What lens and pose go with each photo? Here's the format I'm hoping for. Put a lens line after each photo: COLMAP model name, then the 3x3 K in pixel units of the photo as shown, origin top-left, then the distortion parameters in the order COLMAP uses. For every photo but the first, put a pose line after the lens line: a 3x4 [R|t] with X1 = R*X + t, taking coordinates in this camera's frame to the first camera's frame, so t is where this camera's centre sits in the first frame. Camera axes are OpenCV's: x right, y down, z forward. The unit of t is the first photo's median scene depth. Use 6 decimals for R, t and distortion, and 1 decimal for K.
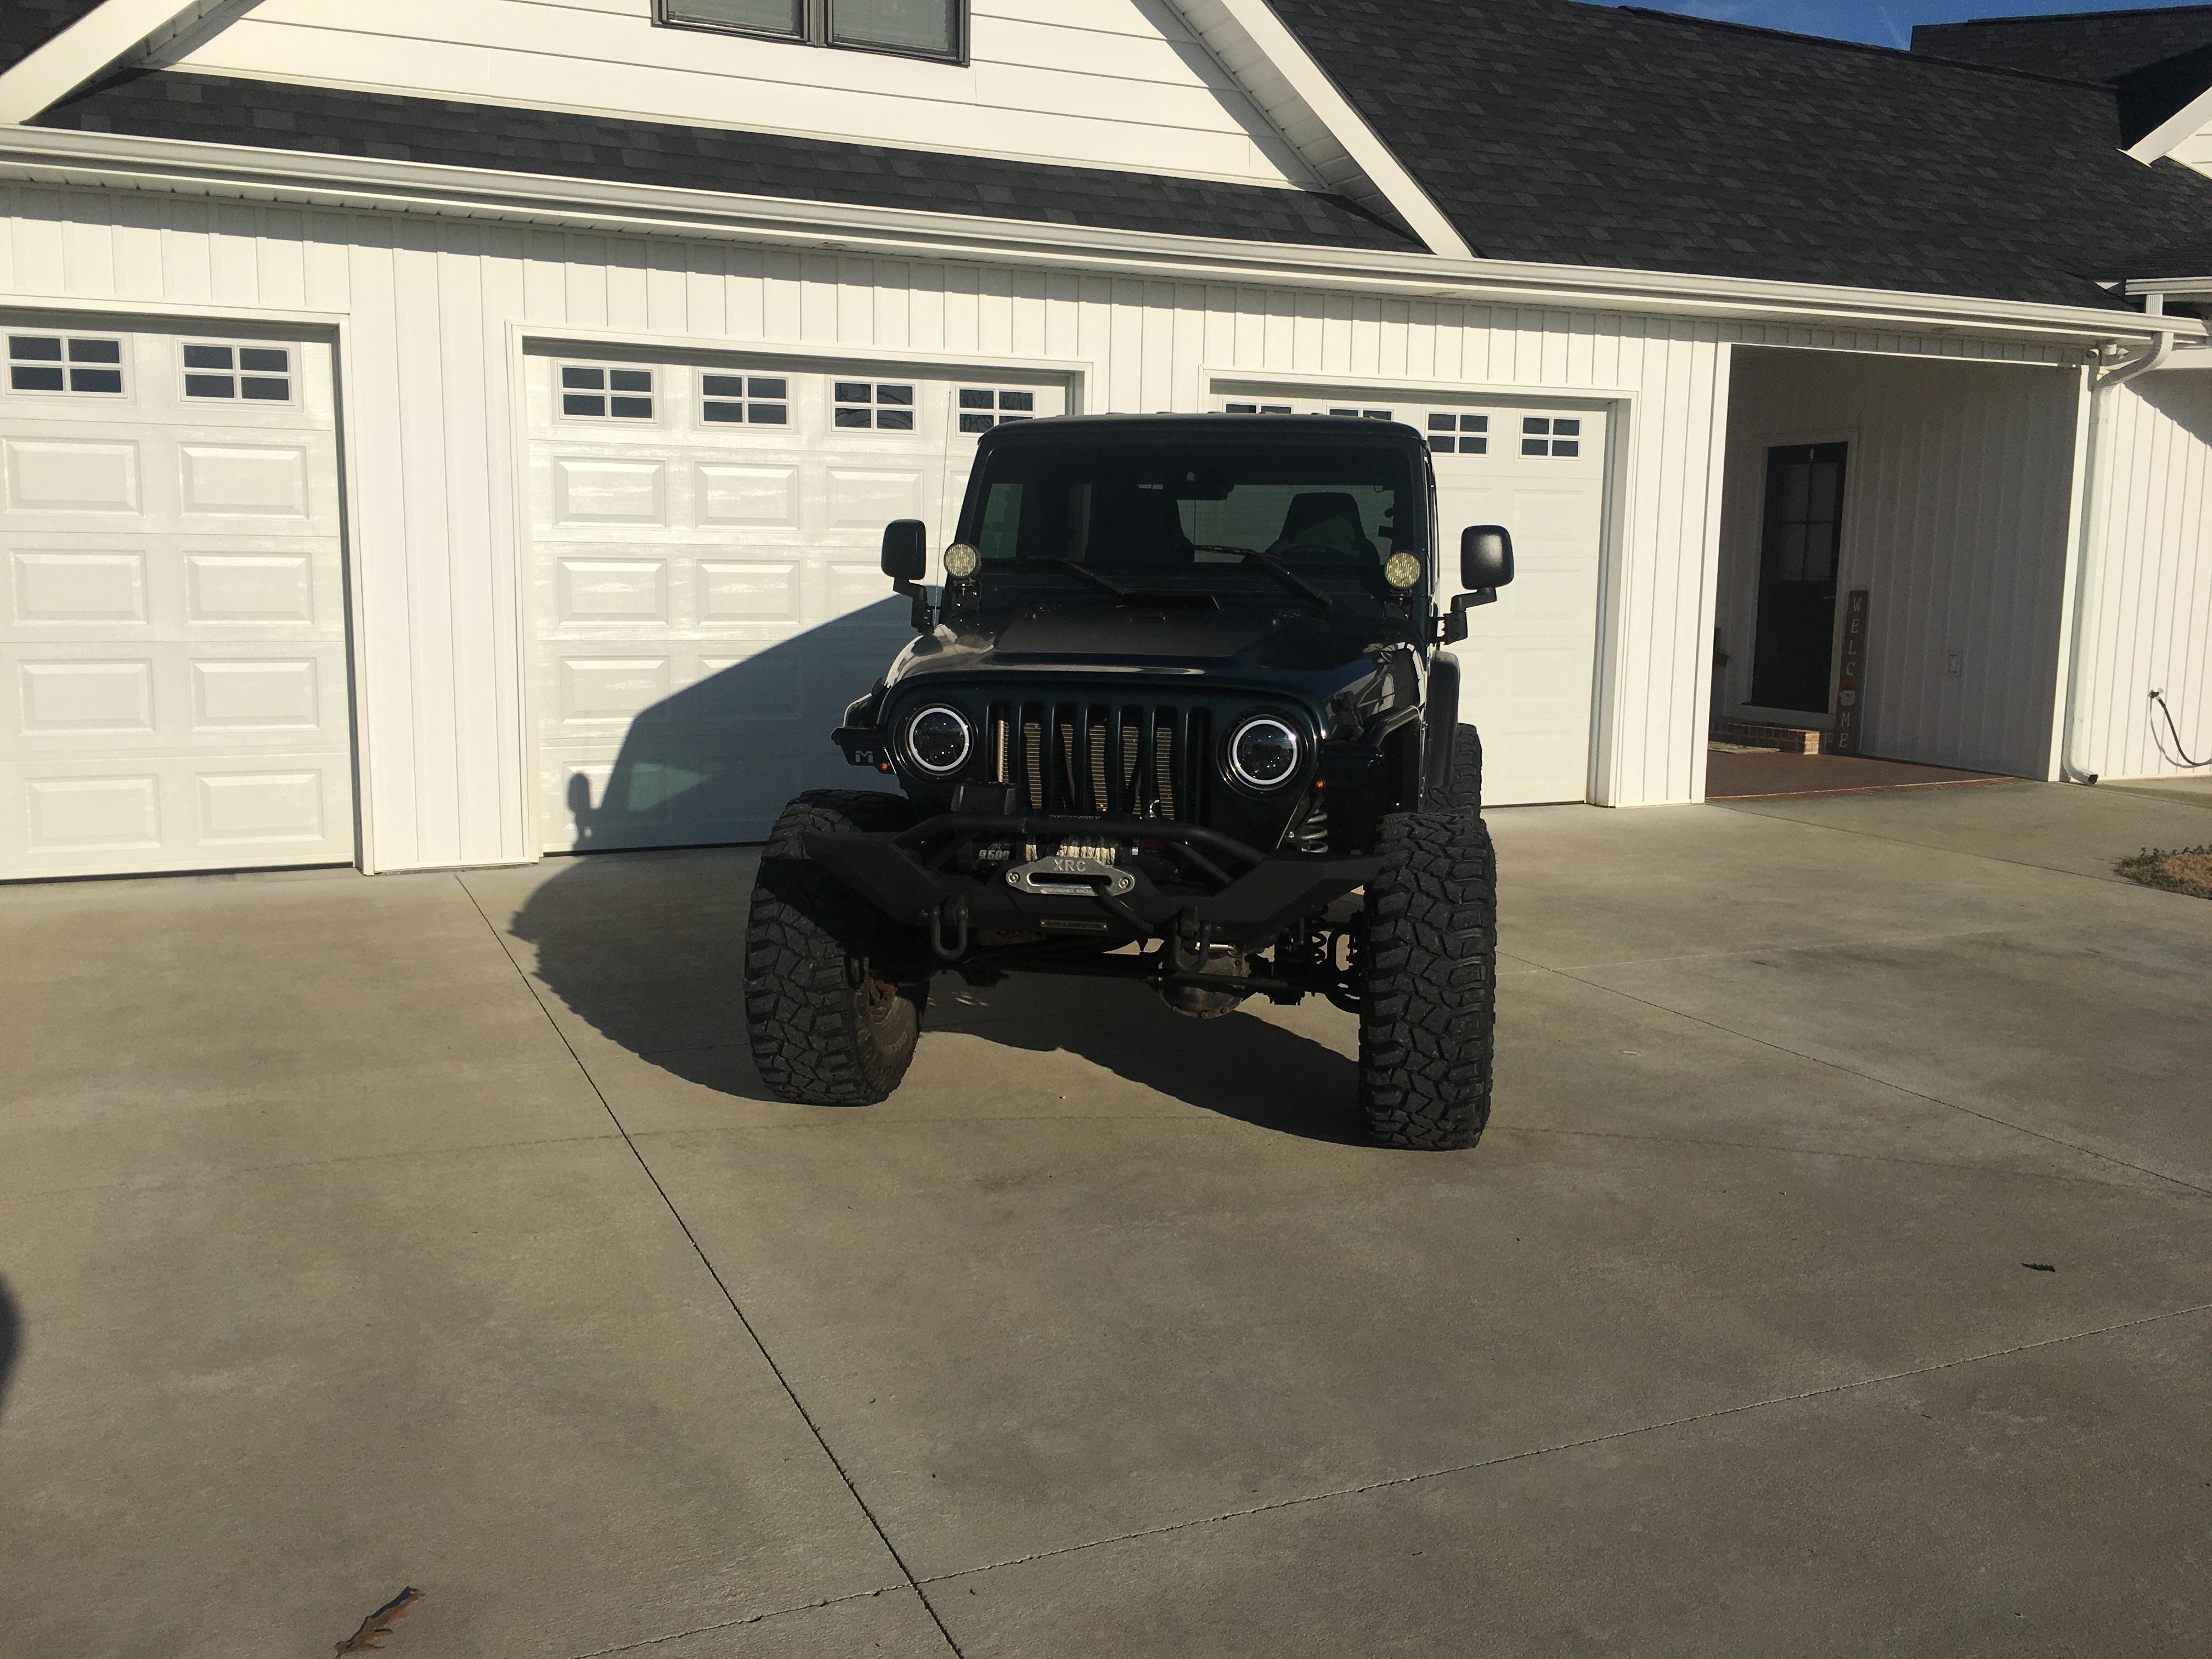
lens RADIAL K [[1885.1, 0, 1051.2], [0, 1885.1, 830.9], [0, 0, 1]] dist [0.070155, -0.089057]
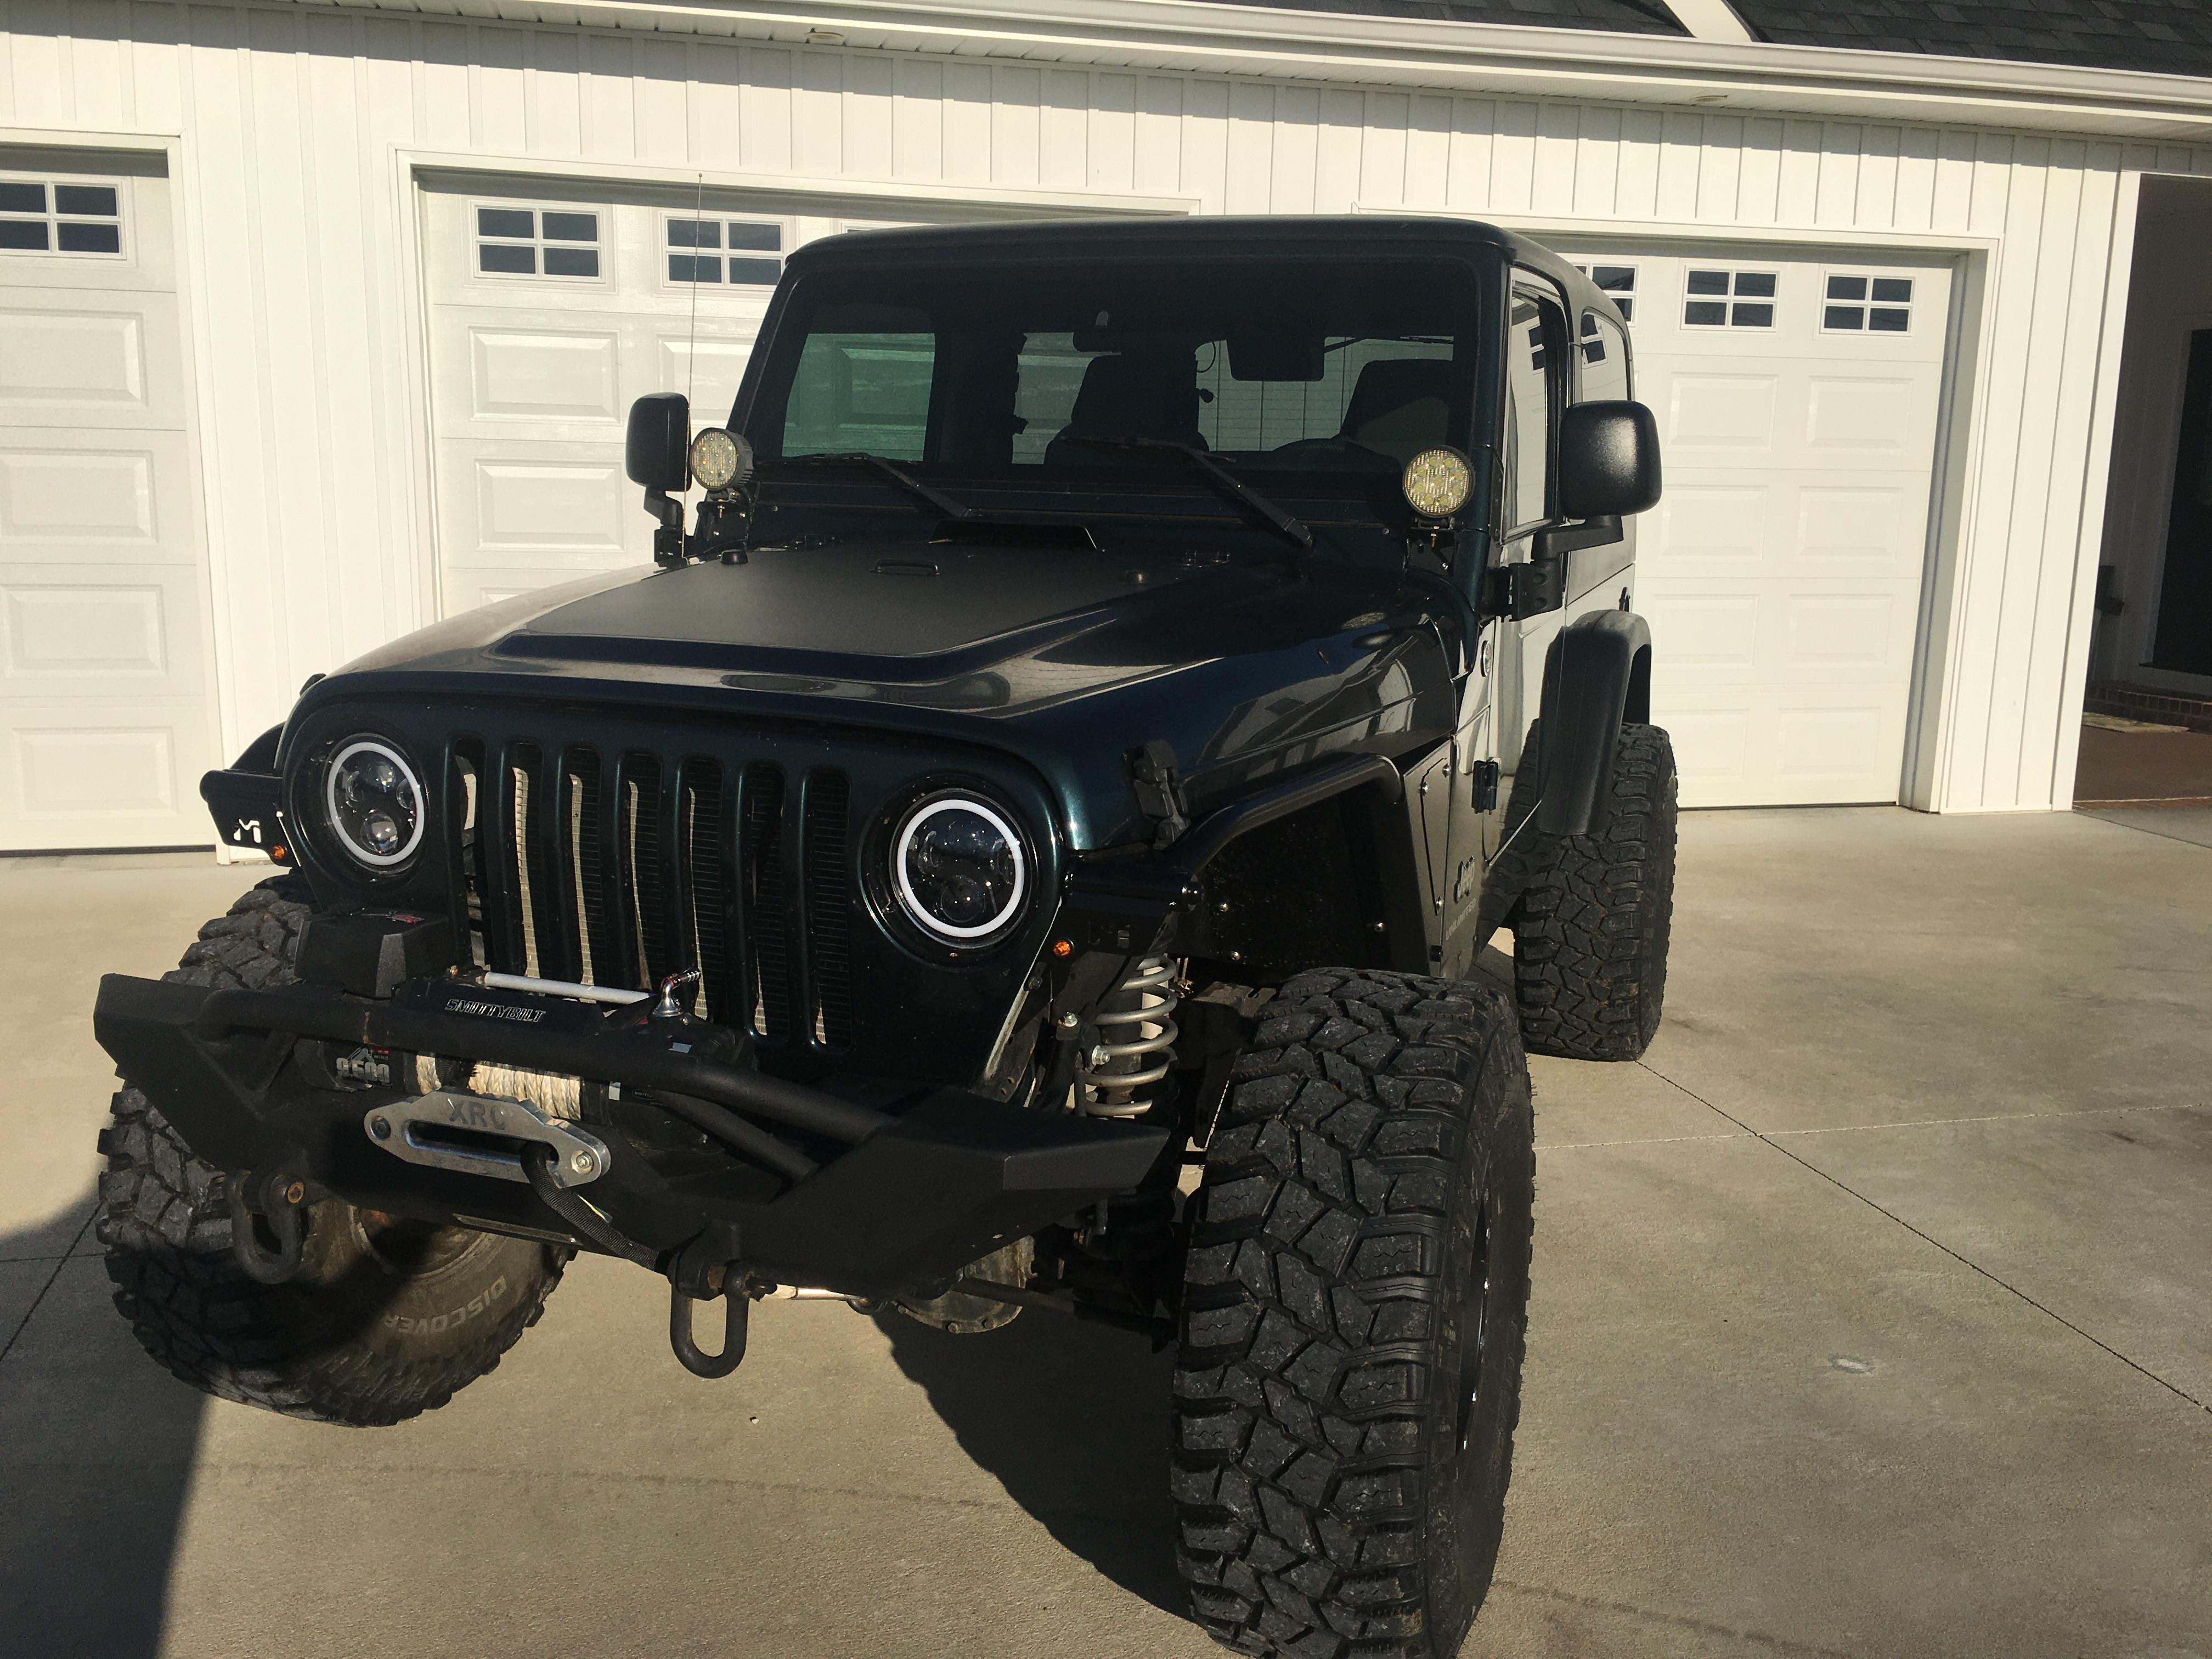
lens RADIAL K [[1885.1, 0, 1058.2], [0, 1885.1, 804.9], [0, 0, 1]] dist [0.070155, -0.089057]
pose [[0.985176, 0.036852, -0.167544, 0.113030], [-0.031660, 0.998935, 0.033557, -0.038987], [0.168602, -0.027755, 0.985293, 0.287167]]
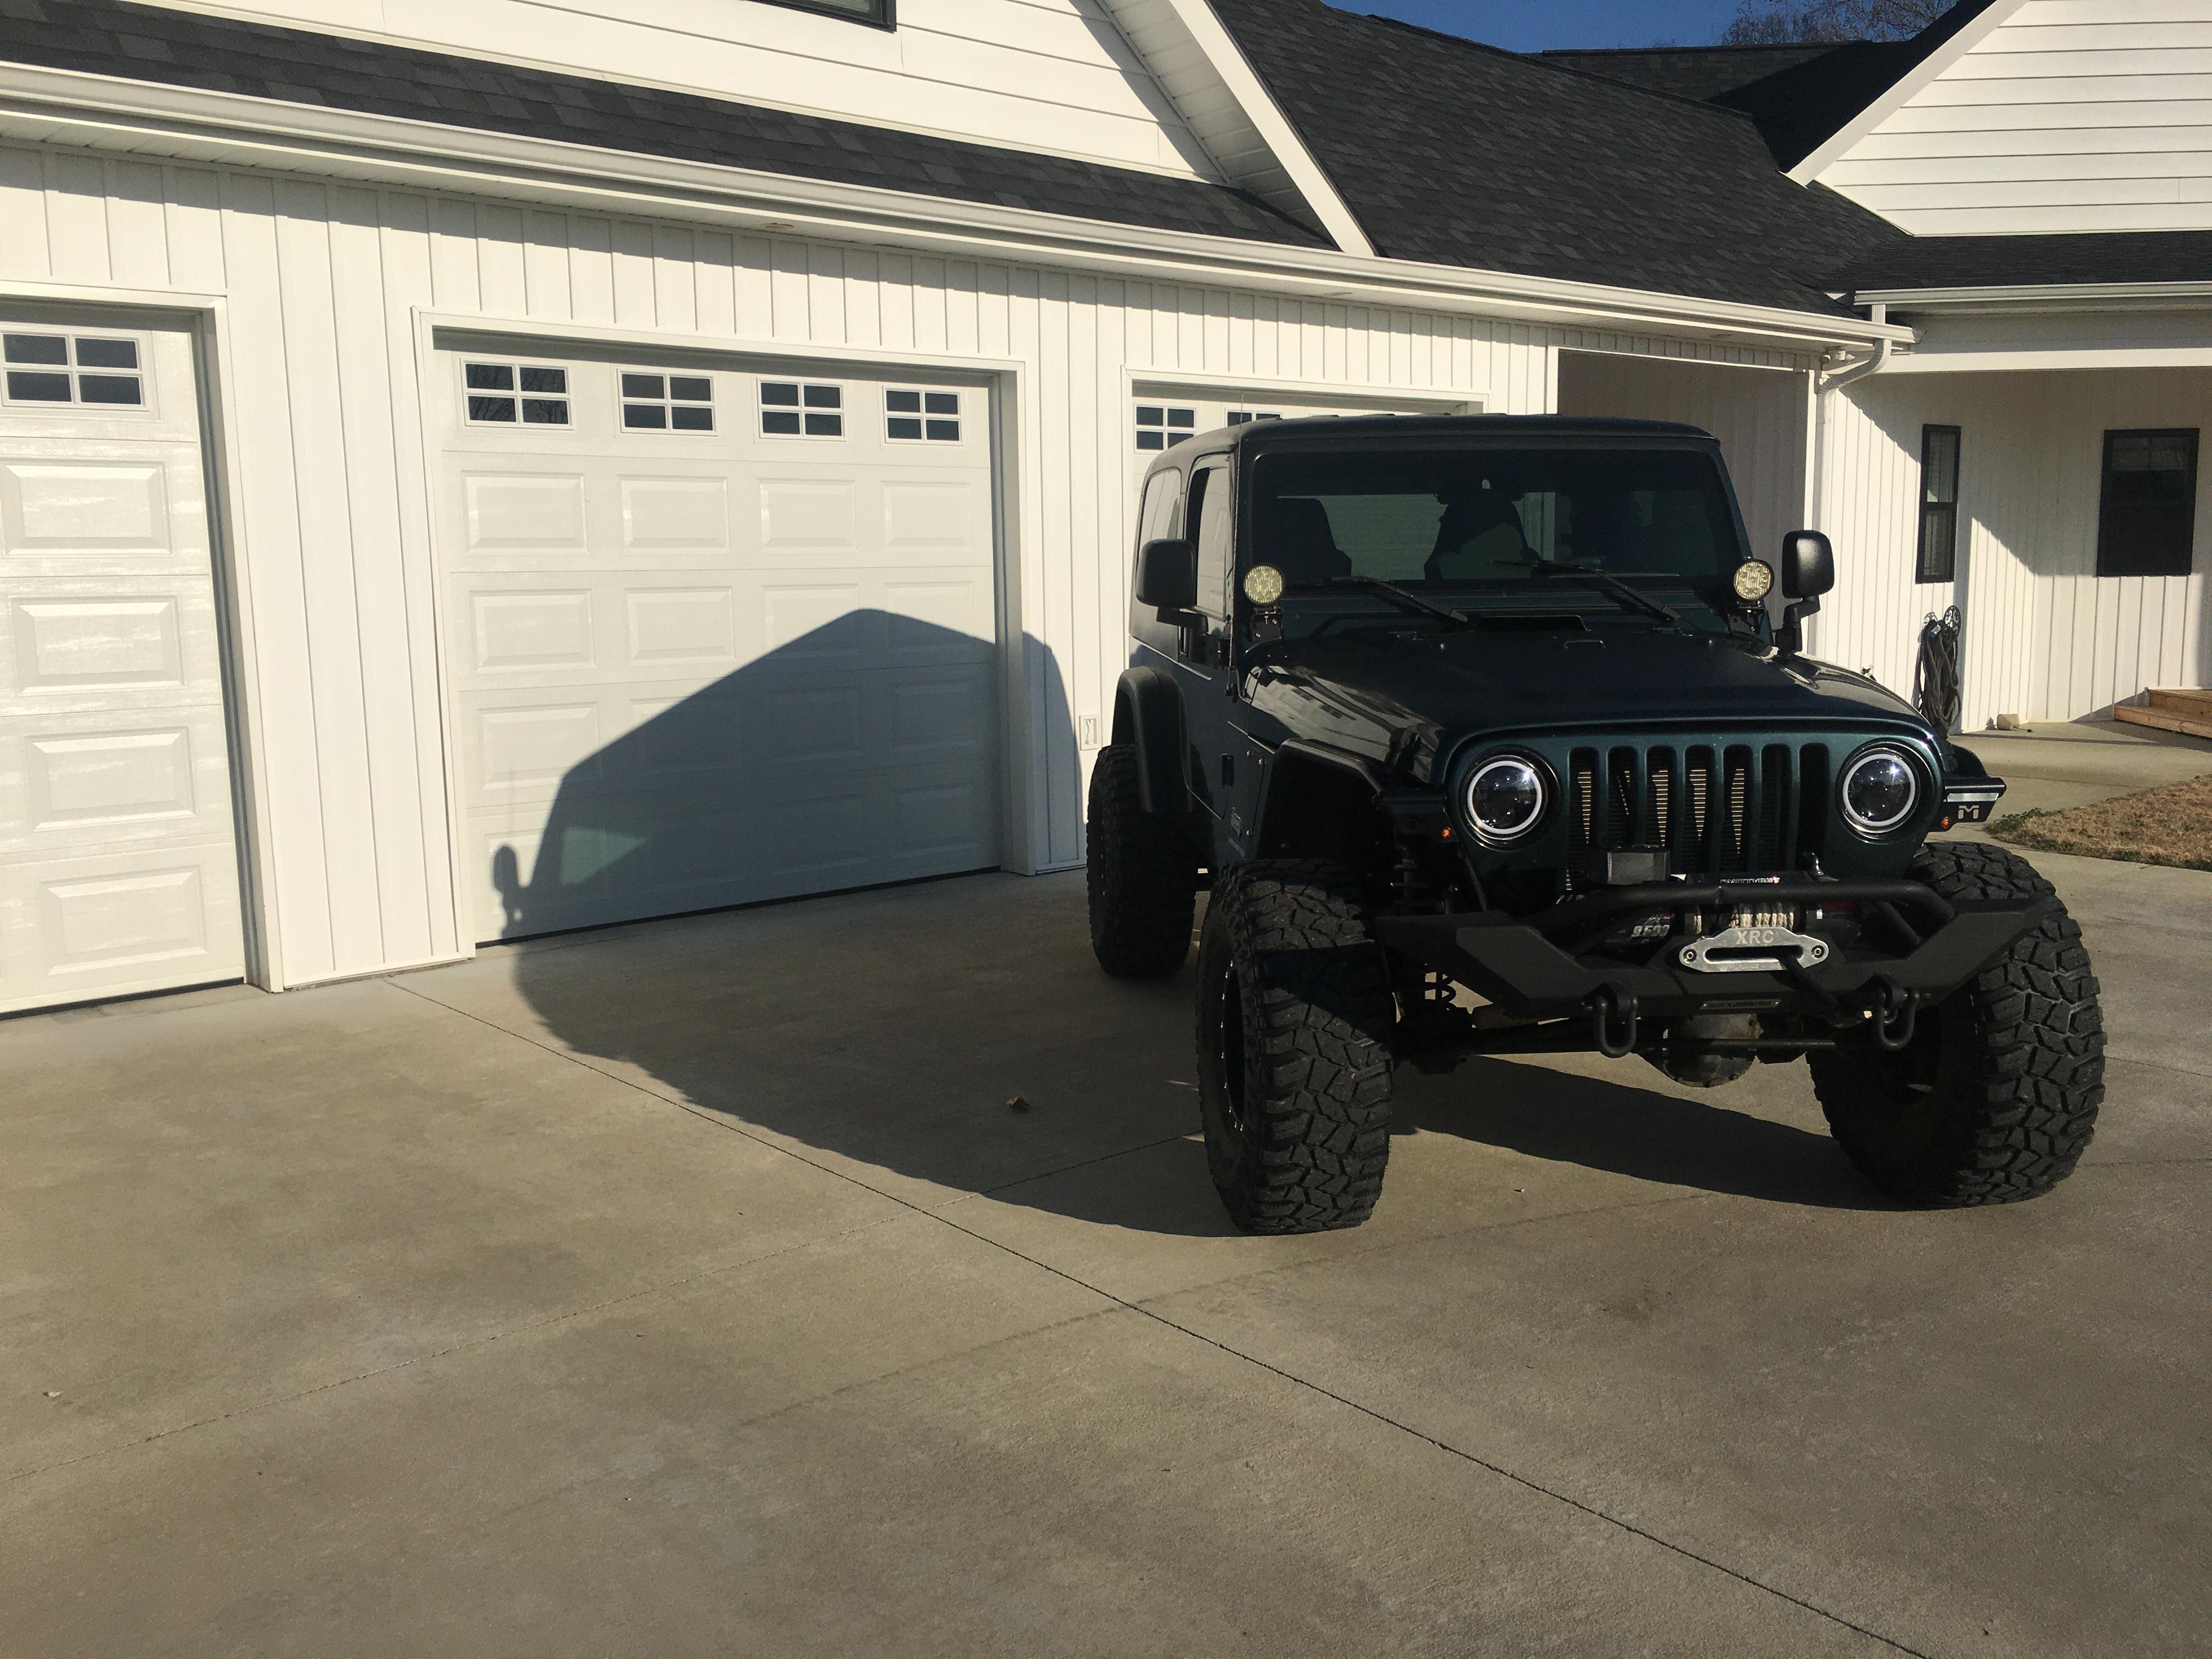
lens RADIAL K [[1885.1, 0, 1035.6], [0, 1885.1, 817.2], [0, 0, 1]] dist [0.070155, -0.089057]
pose [[0.958814, -0.064160, 0.276694, -0.270111], [0.068188, 0.997660, -0.004951, -0.024841], [-0.275729, 0.023615, 0.960945, 0.136816]]
